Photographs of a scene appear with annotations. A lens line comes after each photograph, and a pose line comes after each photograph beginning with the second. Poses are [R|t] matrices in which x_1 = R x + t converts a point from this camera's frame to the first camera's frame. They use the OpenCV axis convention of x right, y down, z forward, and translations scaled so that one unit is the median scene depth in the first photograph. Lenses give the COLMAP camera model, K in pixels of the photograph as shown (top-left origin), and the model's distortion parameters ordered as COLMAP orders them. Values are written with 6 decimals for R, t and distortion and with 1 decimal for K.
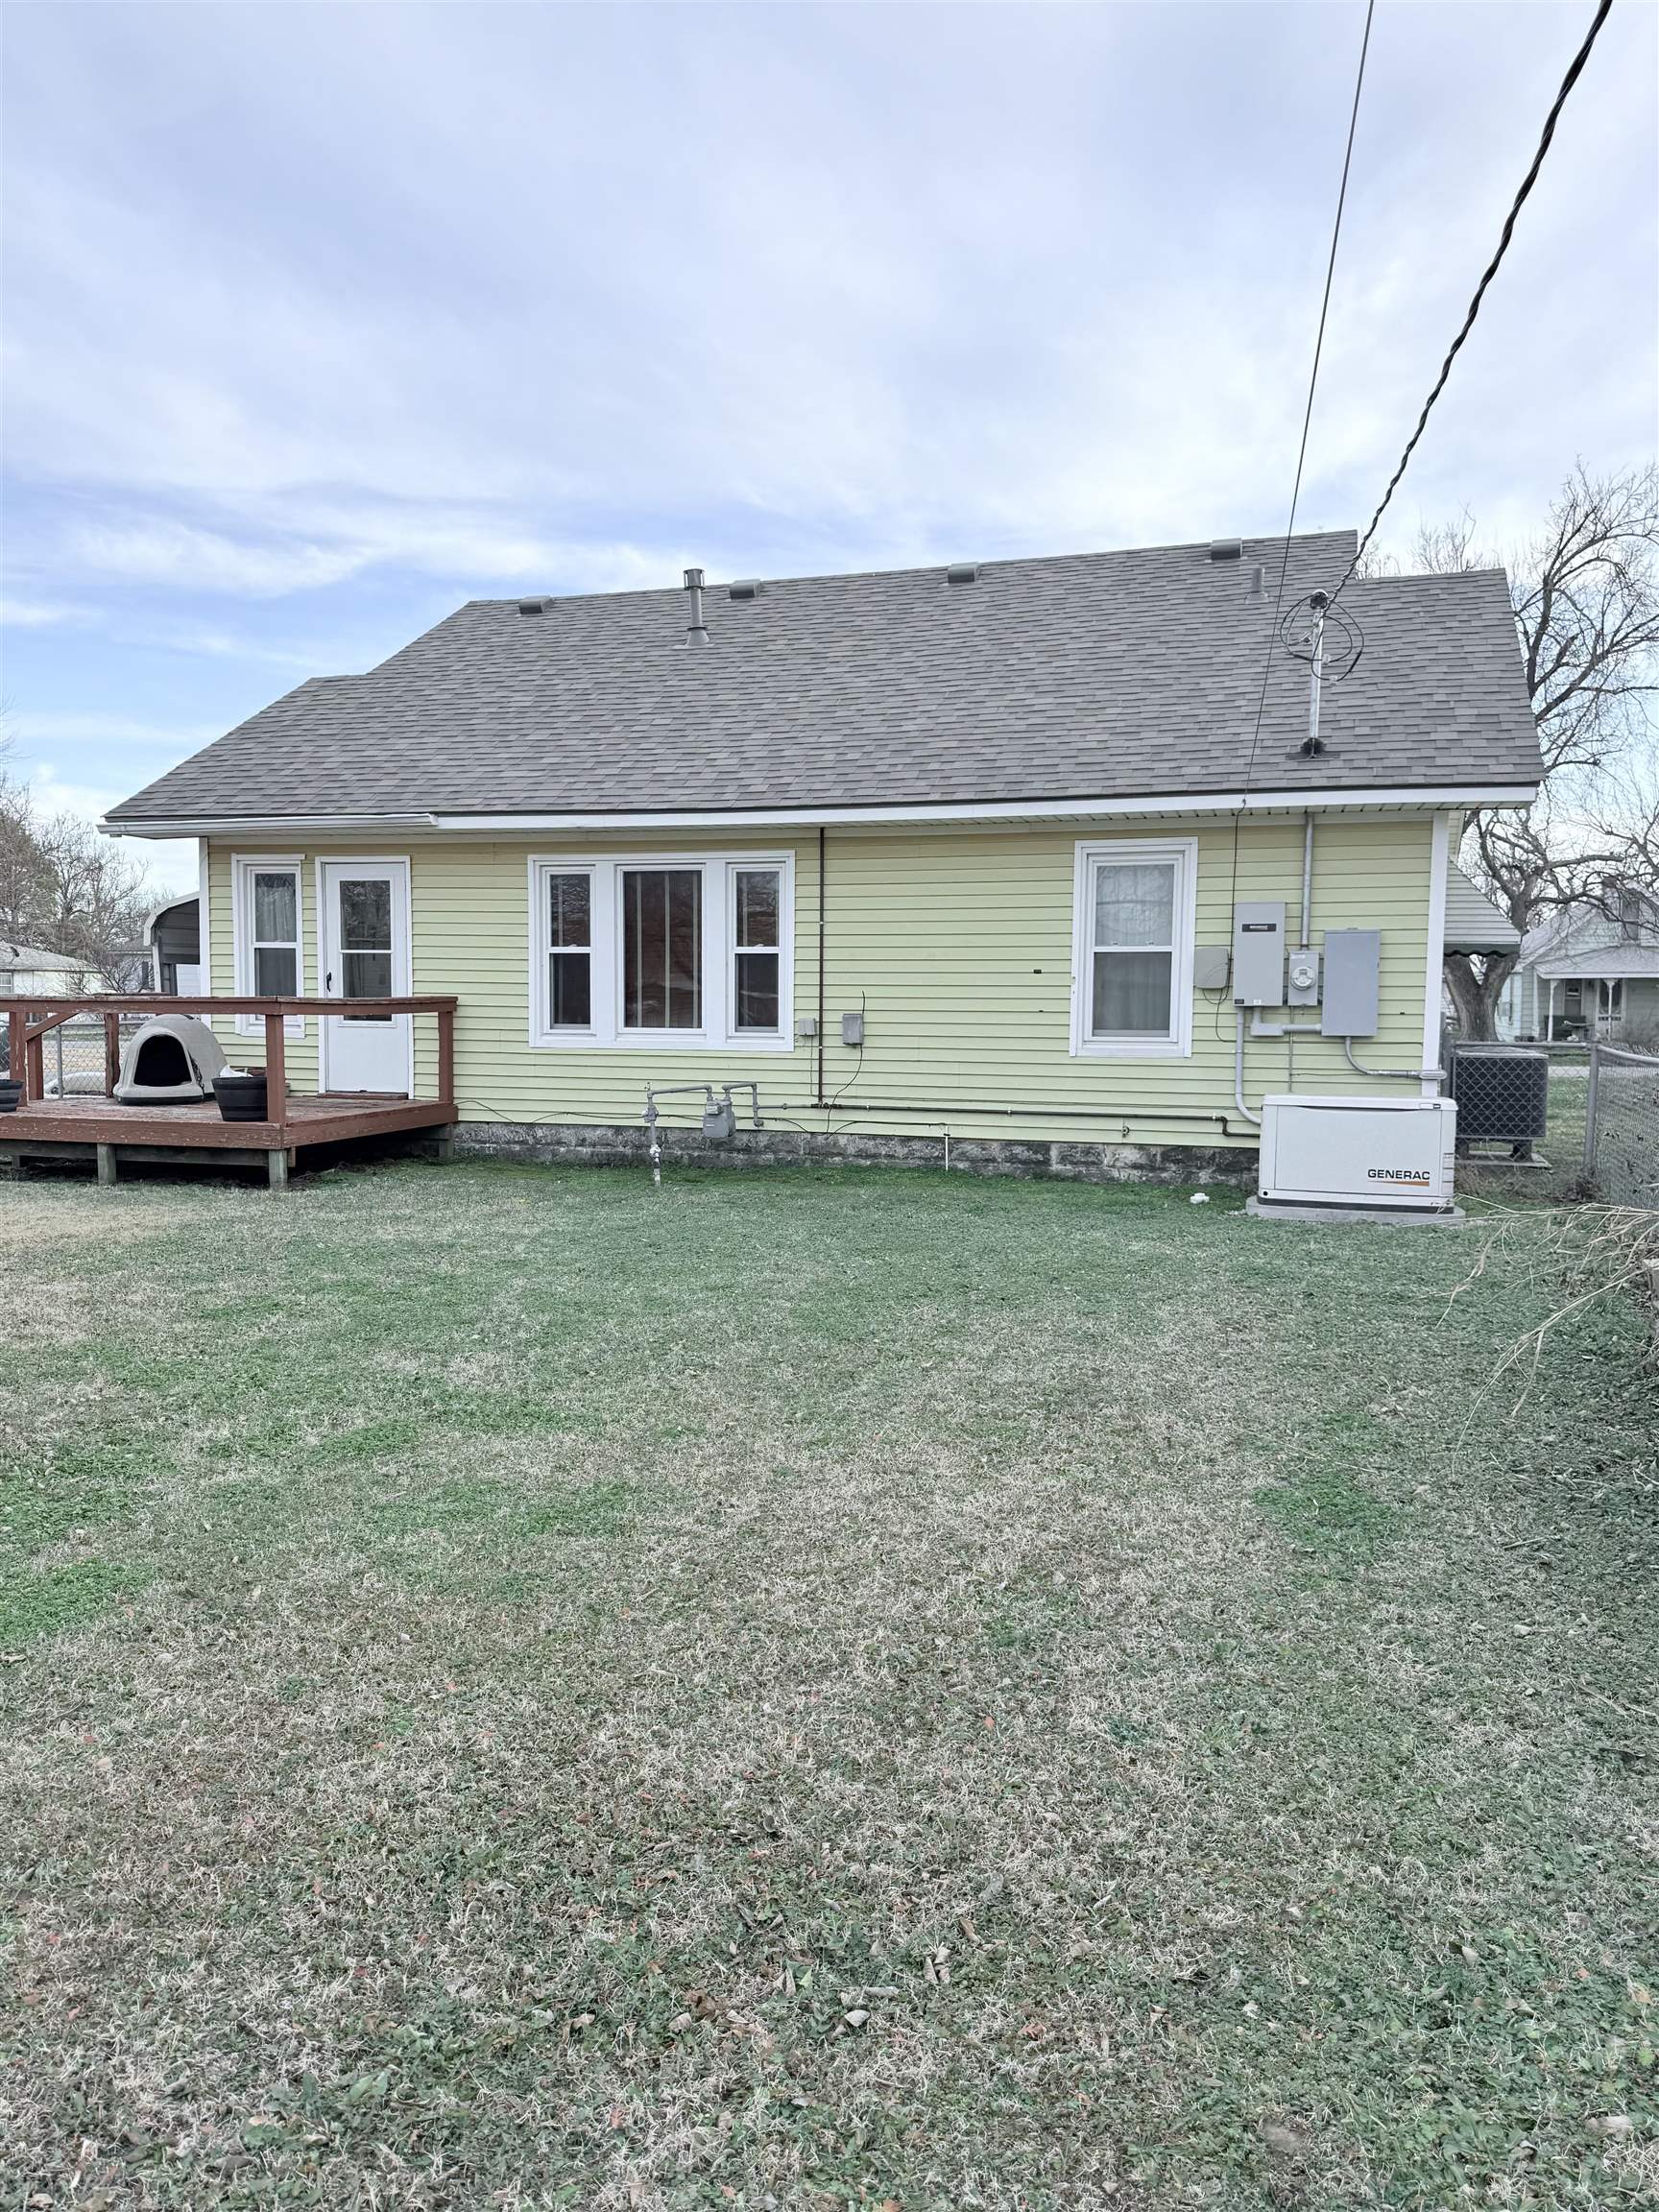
lens RADIAL K [[1574.0, 0, 821.5], [0, 1574.0, 1118.9], [0, 0, 1]] dist [0.081165, -0.062445]
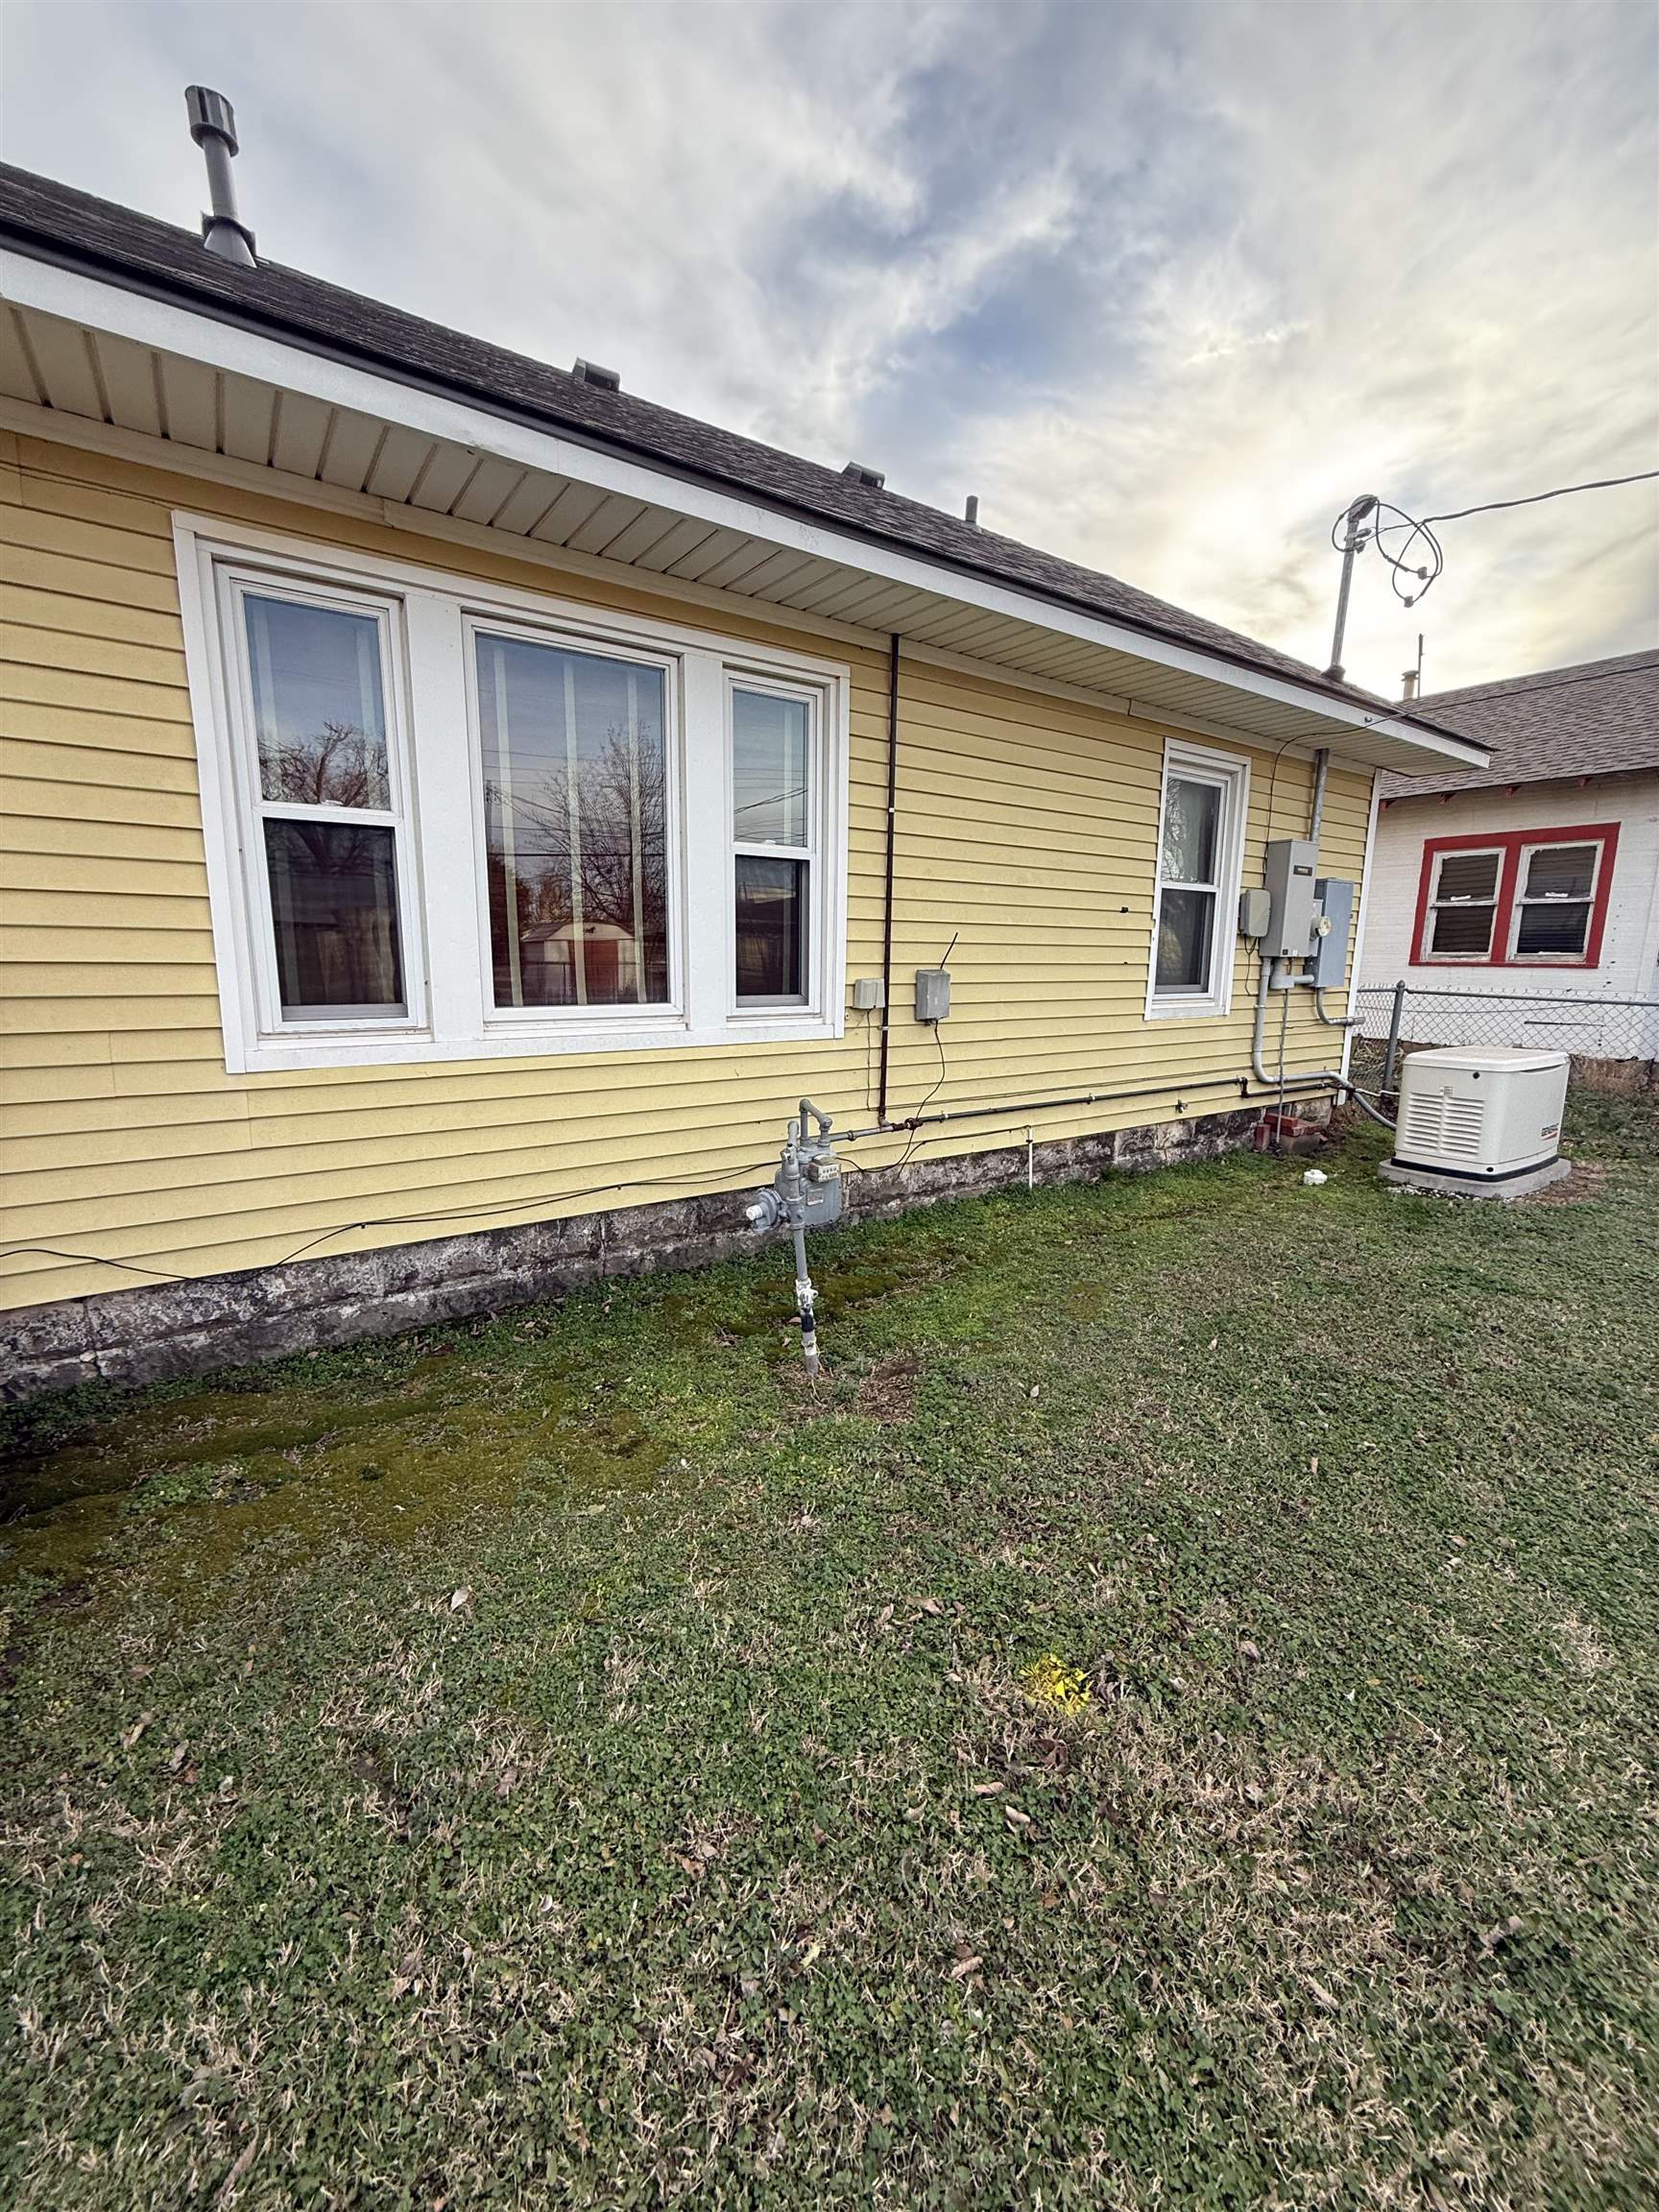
lens RADIAL K [[891.7, 0, 829.5], [0, 891.7, 1106.0], [0, 0, 1]] dist [-0.007970, -0.000192]
pose [[0.608956, -0.139389, 0.780861, -0.280269], [0.049168, 0.989179, 0.138231, -0.064109], [-0.791679, -0.045784, 0.609220, 0.813290]]
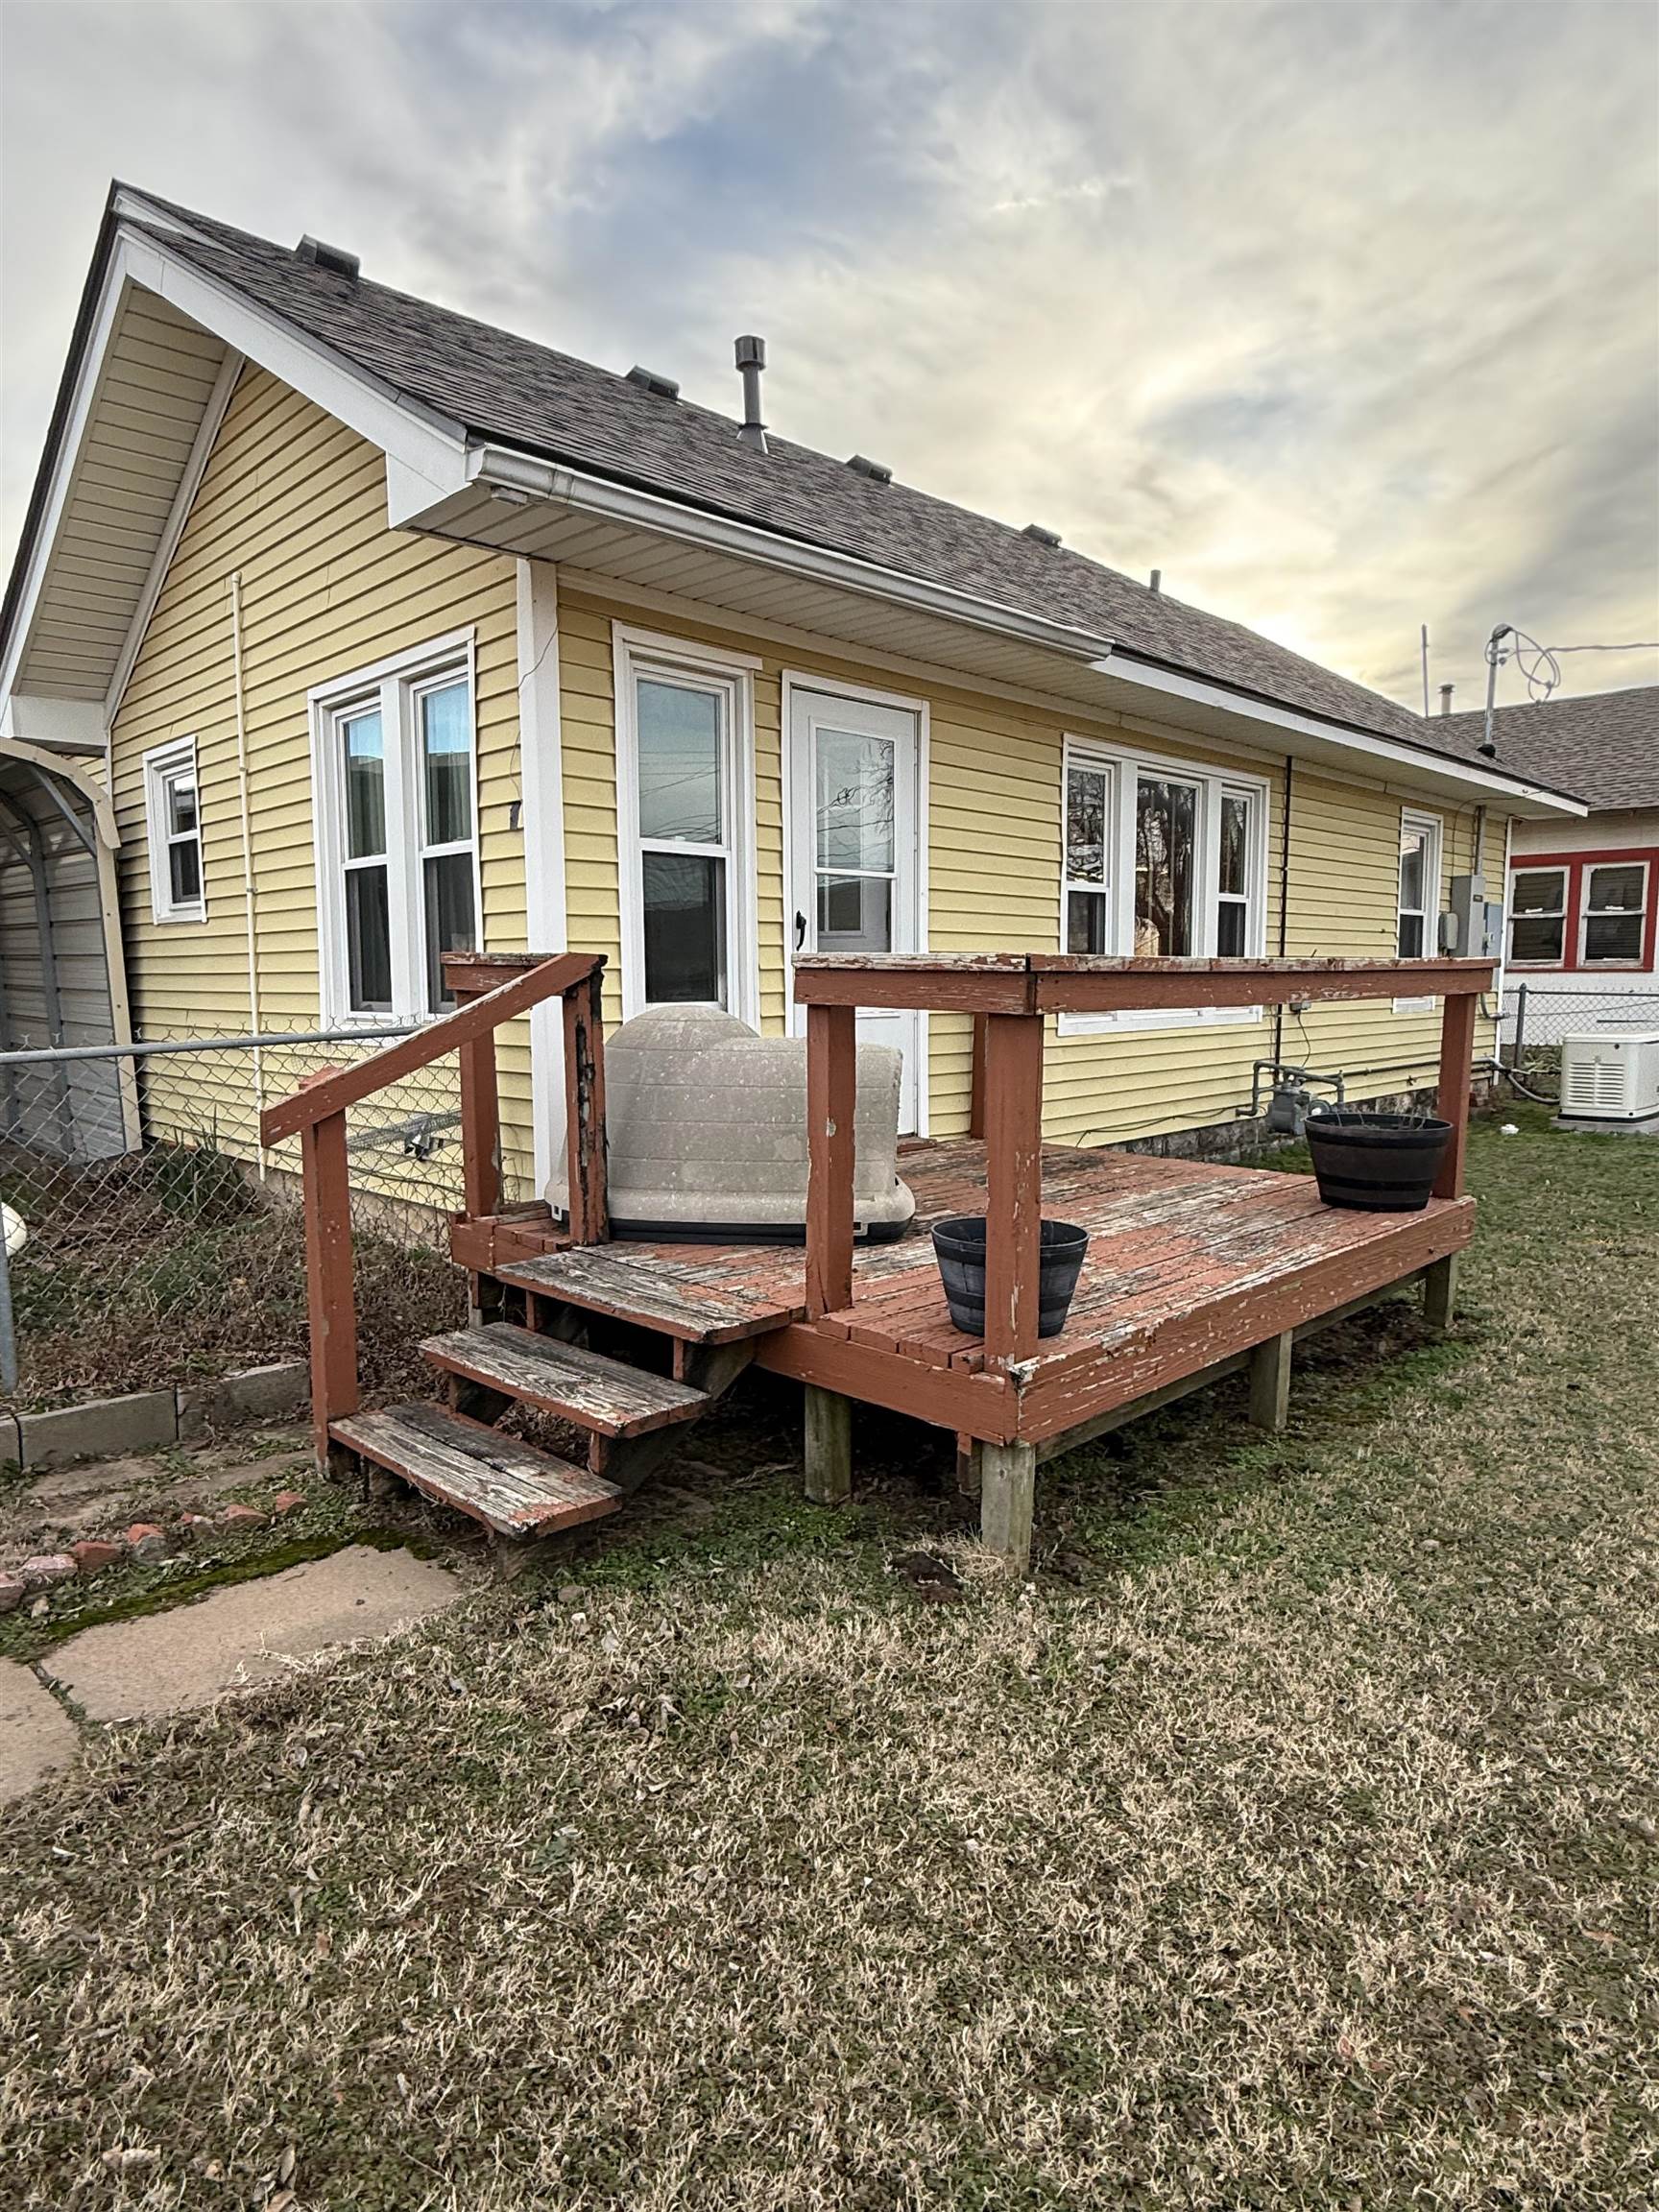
lens RADIAL K [[1266.6, 0, 831.7], [0, 1266.6, 1116.3], [0, 0, 1]] dist [0.001290, -0.032873]
pose [[0.459084, -0.113146, 0.881158, -0.727085], [0.070164, 0.993376, 0.091000, -0.071259], [-0.885618, 0.020049, 0.463982, 0.899834]]
